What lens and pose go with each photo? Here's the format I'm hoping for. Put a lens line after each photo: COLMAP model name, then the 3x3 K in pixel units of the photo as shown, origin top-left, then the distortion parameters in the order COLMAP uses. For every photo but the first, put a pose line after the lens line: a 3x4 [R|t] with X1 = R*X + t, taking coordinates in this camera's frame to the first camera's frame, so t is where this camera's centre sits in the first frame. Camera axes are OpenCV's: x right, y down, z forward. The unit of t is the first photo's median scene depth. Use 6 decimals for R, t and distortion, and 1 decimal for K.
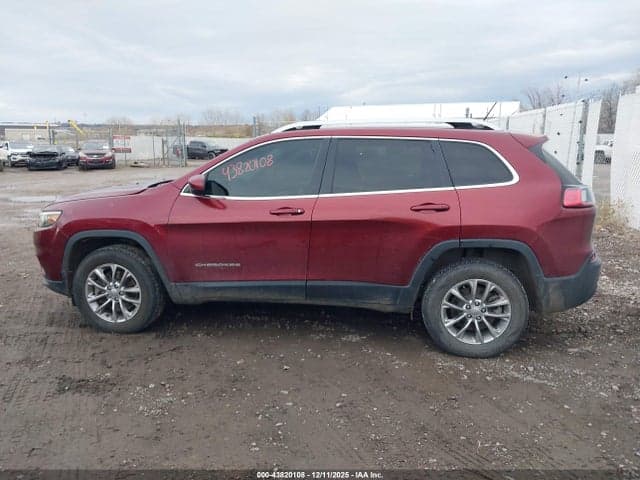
lens RADIAL K [[501.3, 0, 311.6], [0, 501.3, 240.9], [0, 0, 1]] dist [0.003425, -0.004856]
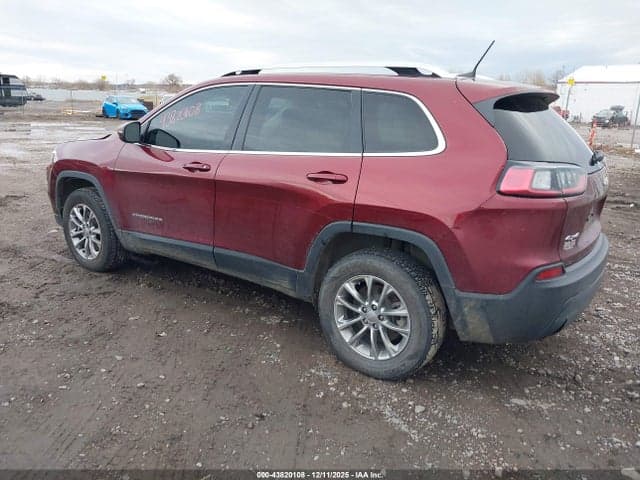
lens RADIAL K [[494.8, 0, 320.0], [0, 494.8, 240.0], [0, 0, 1]] dist [0.076302, -0.113356]
pose [[0.898700, 0.143217, -0.414520, 0.555616], [-0.113769, 0.988952, 0.095027, -0.040428], [0.423550, -0.038241, 0.905065, 0.280177]]
